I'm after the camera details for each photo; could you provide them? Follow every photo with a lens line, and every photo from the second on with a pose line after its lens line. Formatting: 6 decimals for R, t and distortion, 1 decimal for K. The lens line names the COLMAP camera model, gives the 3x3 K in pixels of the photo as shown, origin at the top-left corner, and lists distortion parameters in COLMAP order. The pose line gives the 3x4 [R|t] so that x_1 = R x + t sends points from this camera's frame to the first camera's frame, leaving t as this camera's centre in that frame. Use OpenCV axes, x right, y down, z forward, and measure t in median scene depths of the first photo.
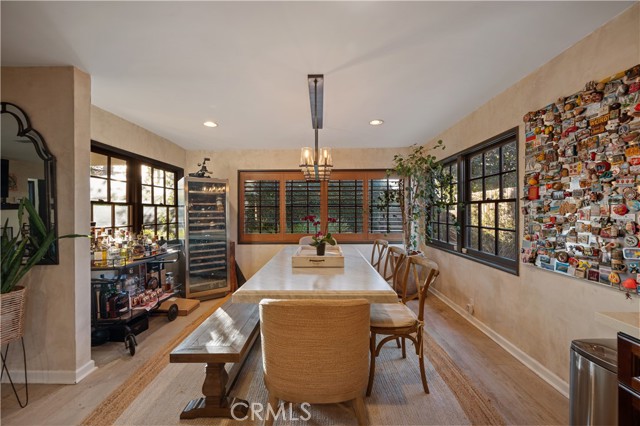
lens RADIAL K [[250.6, 0, 326.0], [0, 250.6, 211.6], [0, 0, 1]] dist [0.002840, -0.000499]
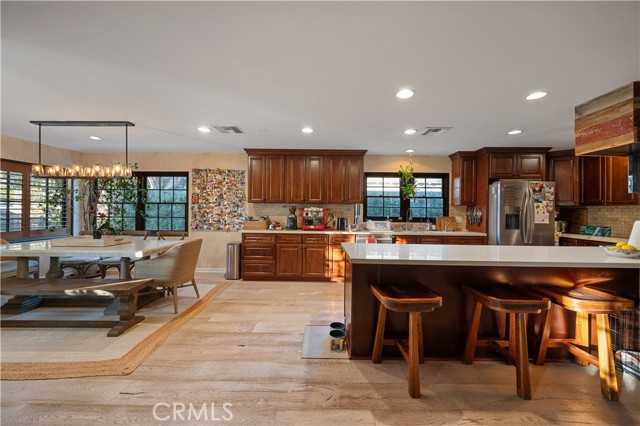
lens RADIAL K [[250.6, 0, 318.3], [0, 250.6, 208.3], [0, 0, 1]] dist [0.002840, -0.000499]
pose [[0.004722, 0.004924, 0.999977, -1.657906], [-0.006270, 0.999968, -0.004894, 0.001742], [-0.999969, -0.006246, 0.004753, -0.227546]]
